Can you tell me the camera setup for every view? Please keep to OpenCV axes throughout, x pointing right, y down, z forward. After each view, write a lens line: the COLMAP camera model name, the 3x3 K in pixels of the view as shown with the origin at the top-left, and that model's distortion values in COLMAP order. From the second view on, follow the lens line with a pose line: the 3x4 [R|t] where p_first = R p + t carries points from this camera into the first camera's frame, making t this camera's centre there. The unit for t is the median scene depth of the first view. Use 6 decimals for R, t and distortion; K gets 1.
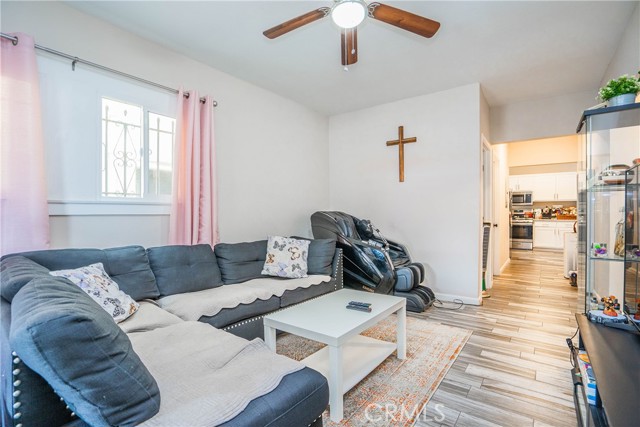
lens RADIAL K [[303.7, 0, 310.2], [0, 303.7, 213.6], [0, 0, 1]] dist [-0.001594, 0.000042]
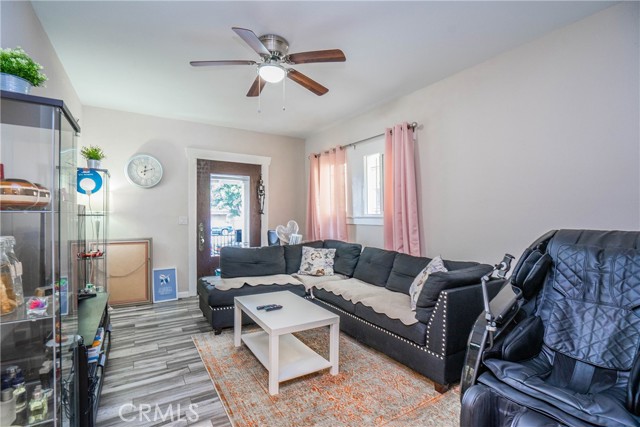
lens RADIAL K [[303.7, 0, 310.2], [0, 303.7, 213.6], [0, 0, 1]] dist [-0.001594, 0.000042]
pose [[-0.365602, -0.005548, -0.930755, 1.123712], [-0.005389, 0.999978, -0.003844, -0.054600], [0.930756, 0.003611, -0.365624, 1.461567]]
